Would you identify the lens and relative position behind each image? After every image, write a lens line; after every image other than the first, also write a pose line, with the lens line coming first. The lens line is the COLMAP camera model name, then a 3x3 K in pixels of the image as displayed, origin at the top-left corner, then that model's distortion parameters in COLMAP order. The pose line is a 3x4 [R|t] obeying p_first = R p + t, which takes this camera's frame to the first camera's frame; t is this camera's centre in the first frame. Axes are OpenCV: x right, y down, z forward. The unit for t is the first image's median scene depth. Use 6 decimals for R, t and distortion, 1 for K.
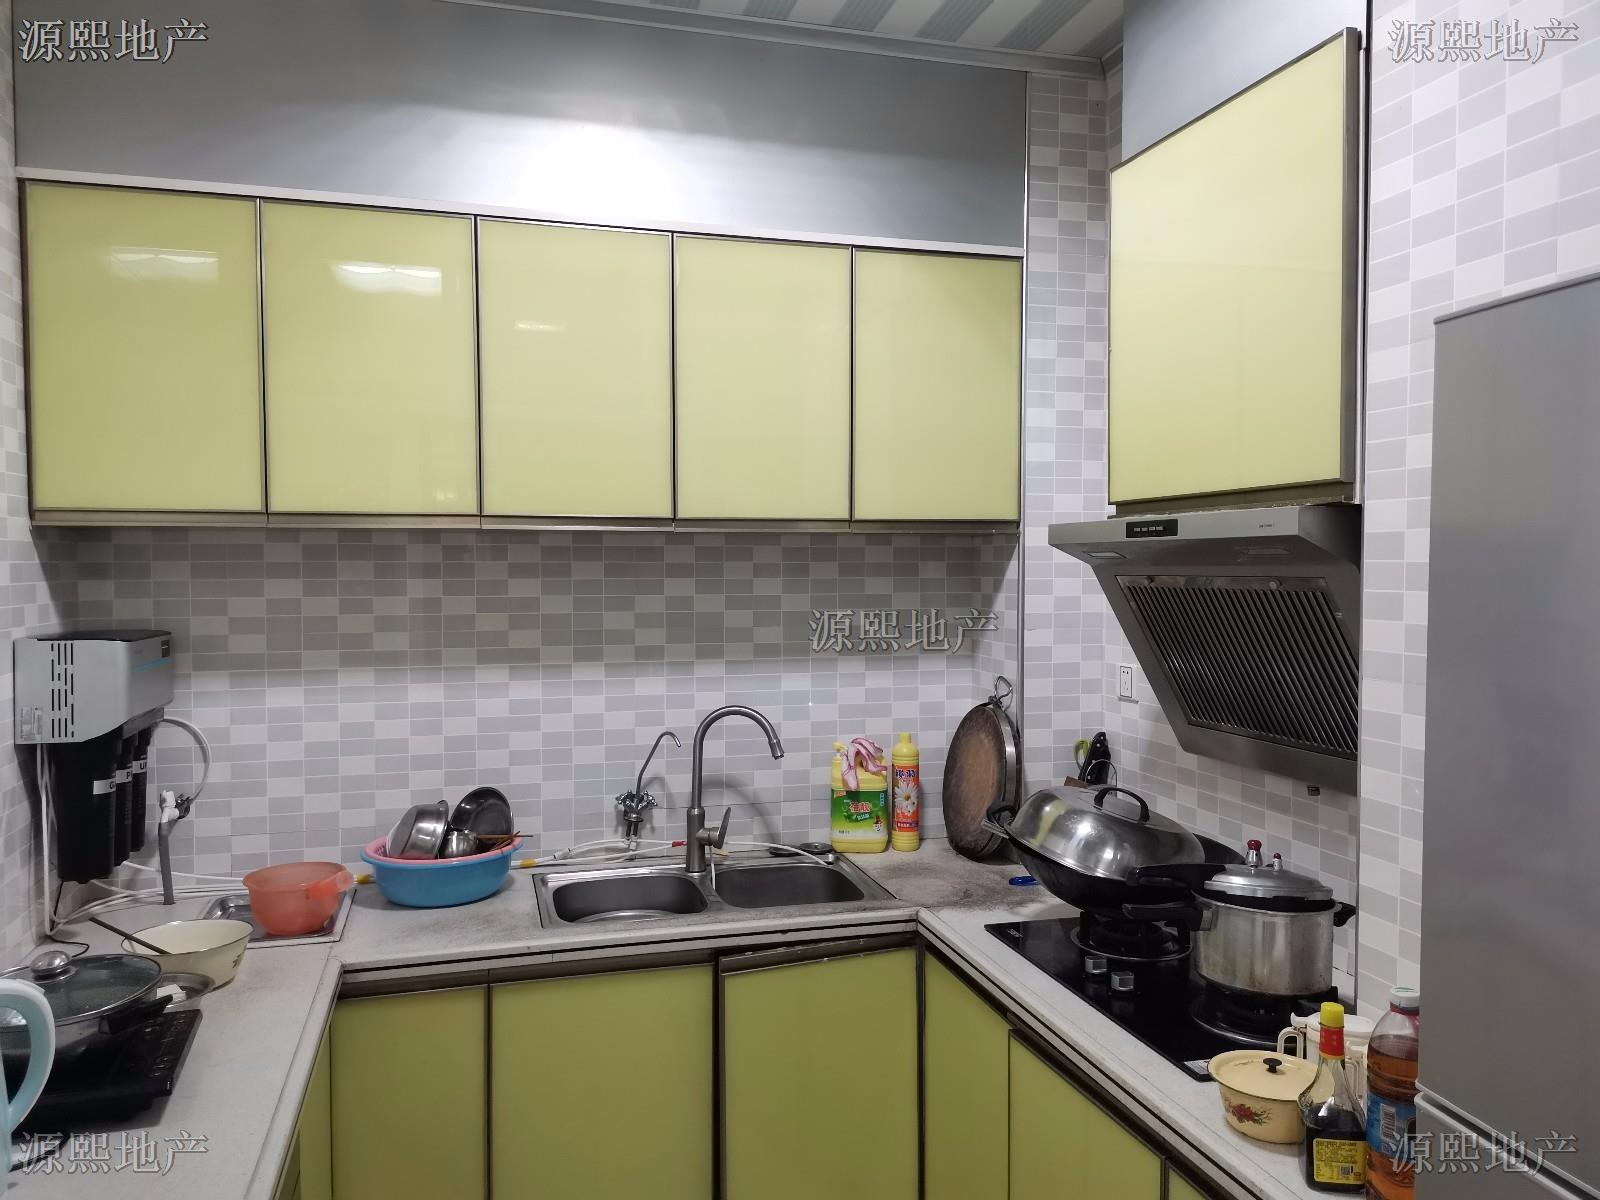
lens RADIAL K [[1206.0, 0, 793.9], [0, 1206.0, 597.4], [0, 0, 1]] dist [0.071963, -0.068635]
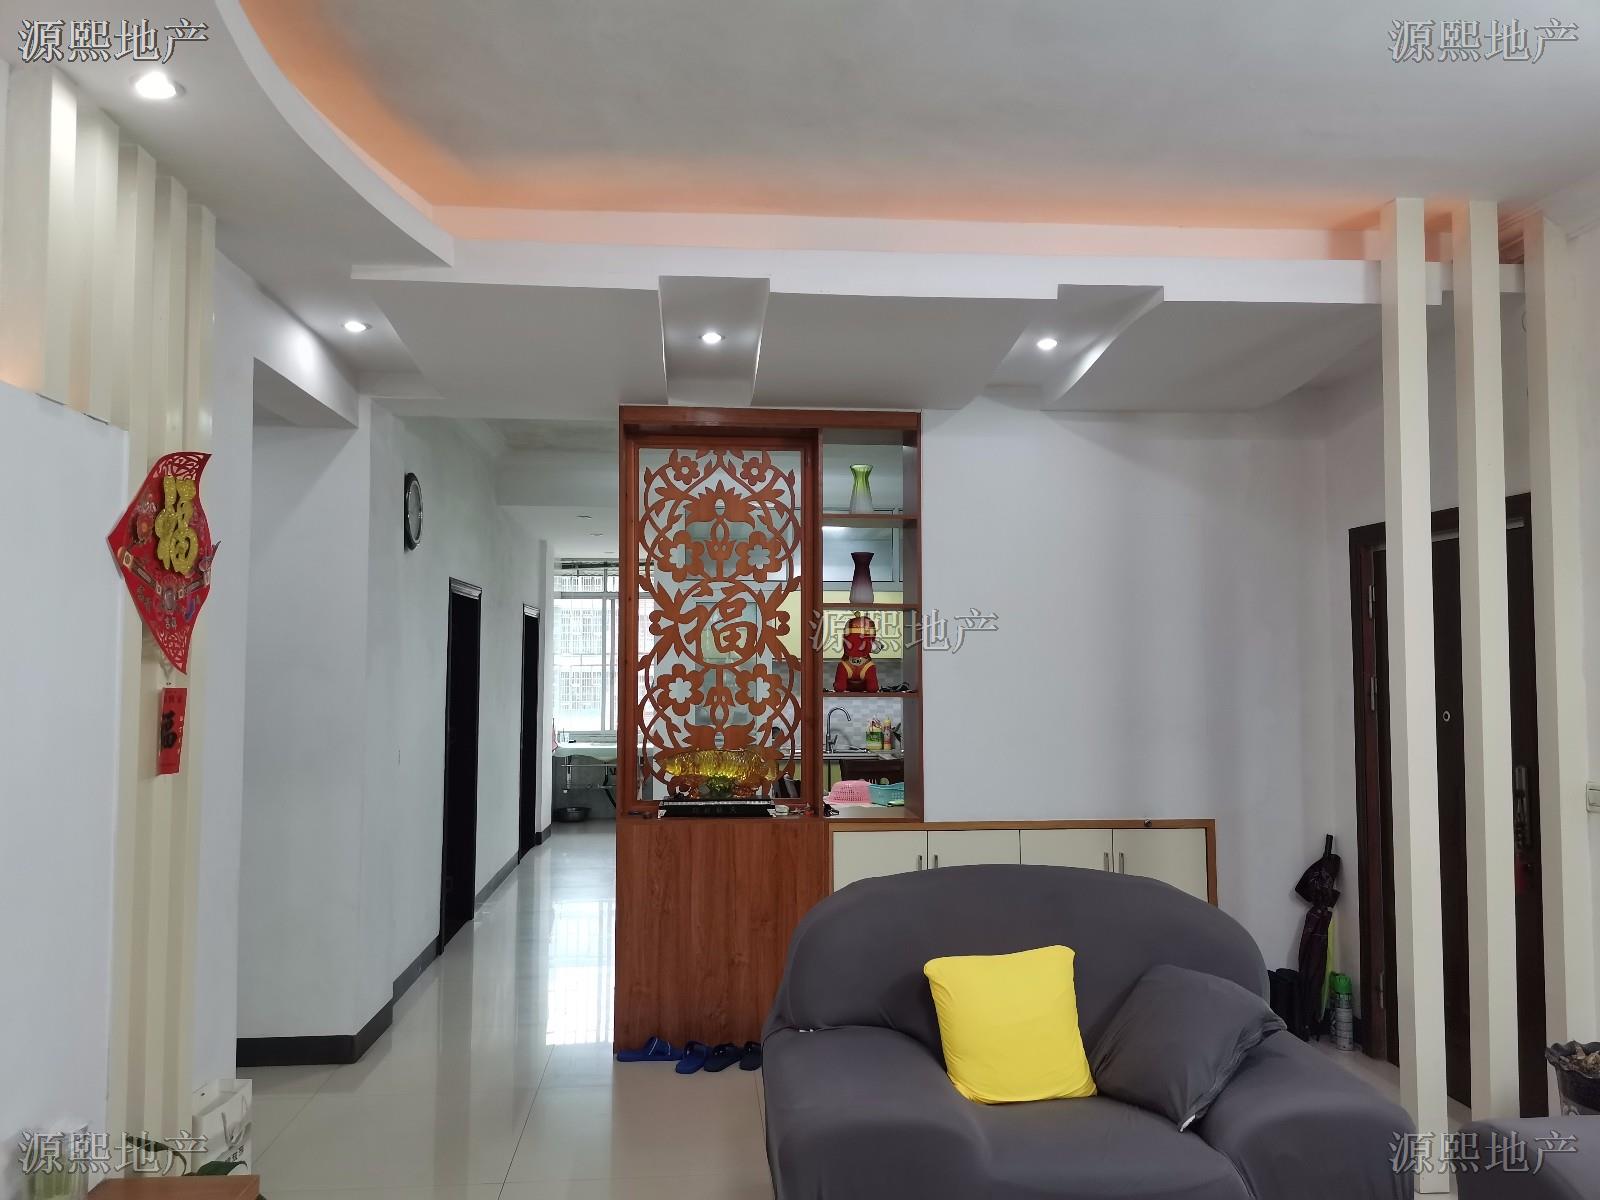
lens RADIAL K [[1206.0, 0, 800.6], [0, 1206.0, 603.3], [0, 0, 1]] dist [0.071963, -0.068635]
pose [[0.982071, -0.009980, -0.188246, 0.533599], [-0.006144, 0.996372, -0.084878, 0.085522], [0.188410, 0.084512, 0.978447, -2.654394]]
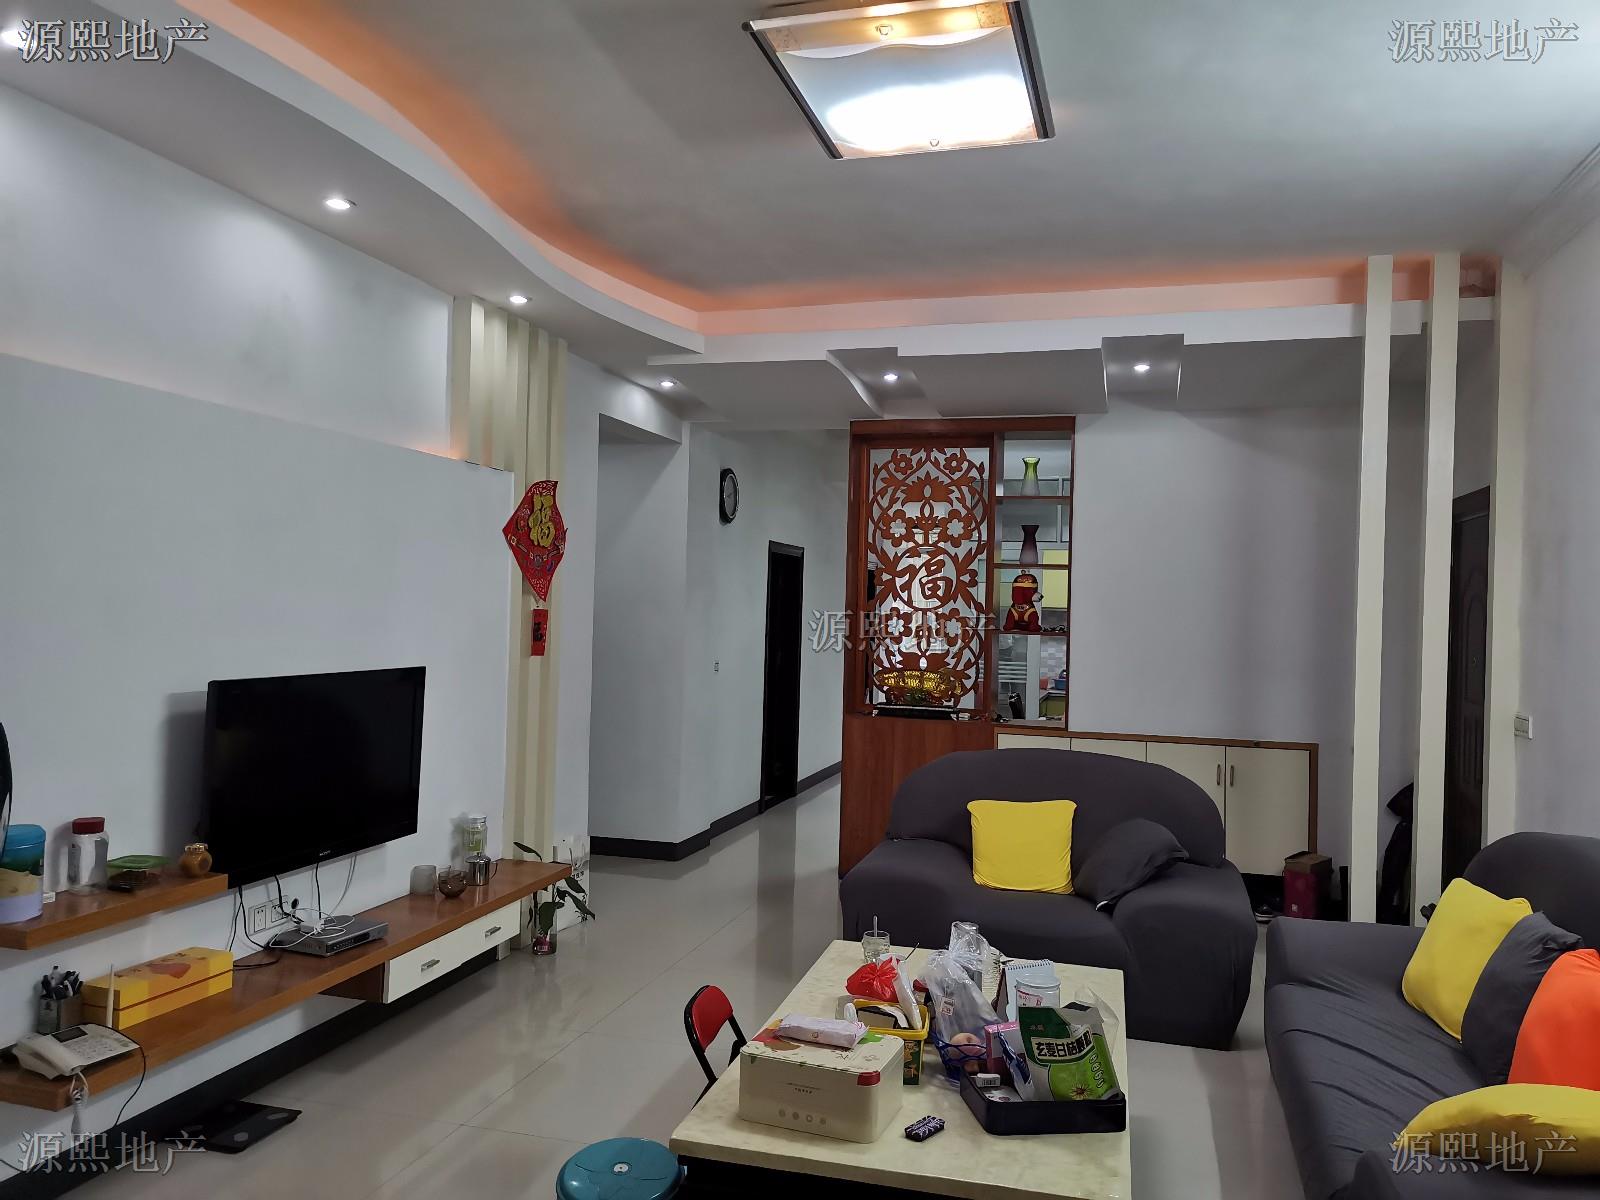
lens RADIAL K [[1206.0, 0, 792.6], [0, 1206.0, 603.7], [0, 0, 1]] dist [0.071963, -0.068635]
pose [[0.847318, 0.018300, -0.530770, 1.933511], [-0.042911, 0.998498, -0.034077, 0.142409], [0.529349, 0.051650, 0.846830, -3.717621]]
